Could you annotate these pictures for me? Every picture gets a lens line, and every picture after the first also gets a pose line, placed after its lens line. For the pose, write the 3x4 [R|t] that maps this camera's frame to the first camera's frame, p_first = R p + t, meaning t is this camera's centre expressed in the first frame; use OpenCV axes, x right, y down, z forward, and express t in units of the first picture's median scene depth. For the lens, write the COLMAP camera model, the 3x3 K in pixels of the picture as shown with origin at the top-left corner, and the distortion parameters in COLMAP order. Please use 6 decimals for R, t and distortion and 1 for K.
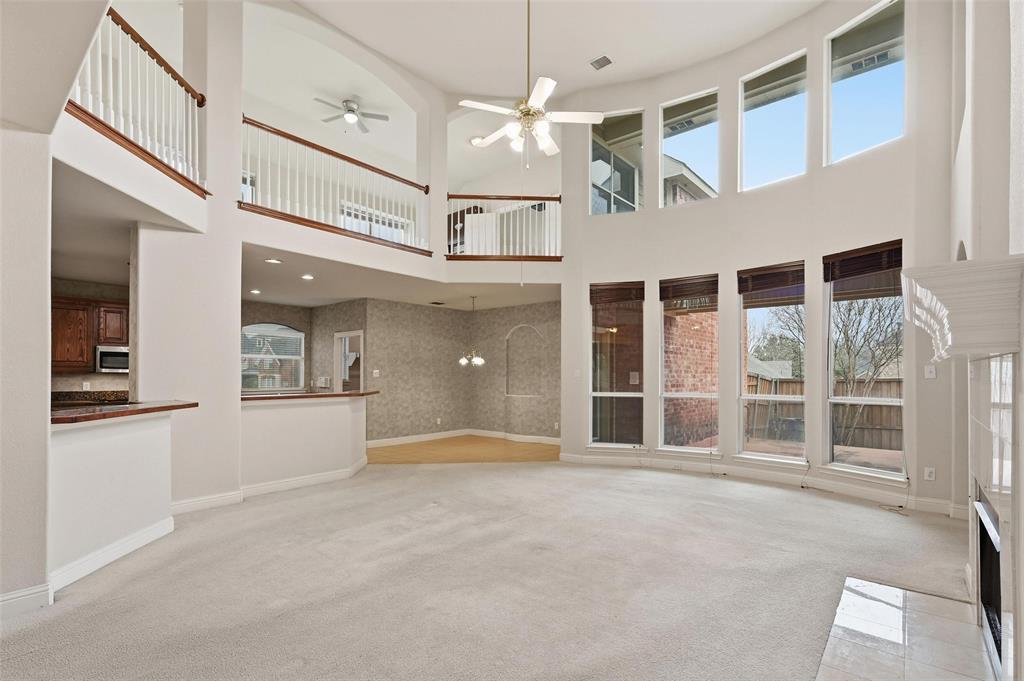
lens RADIAL K [[468.0, 0, 511.0], [0, 468.0, 374.4], [0, 0, 1]] dist [0.002250, 0.000198]
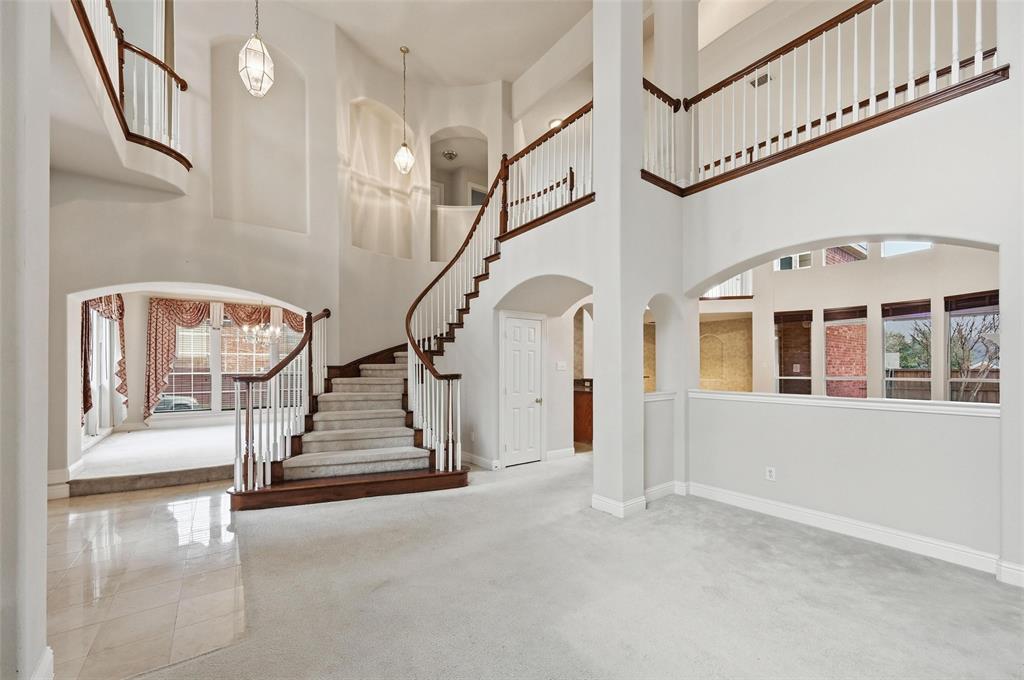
lens RADIAL K [[396.4, 0, 514.0], [0, 396.4, 366.1], [0, 0, 1]] dist [-0.000532, -0.000156]
pose [[0.975276, -0.003173, -0.220968, -0.435831], [0.003248, 0.999995, -0.000024, -0.002269], [0.220967, -0.000694, 0.975281, -0.603656]]
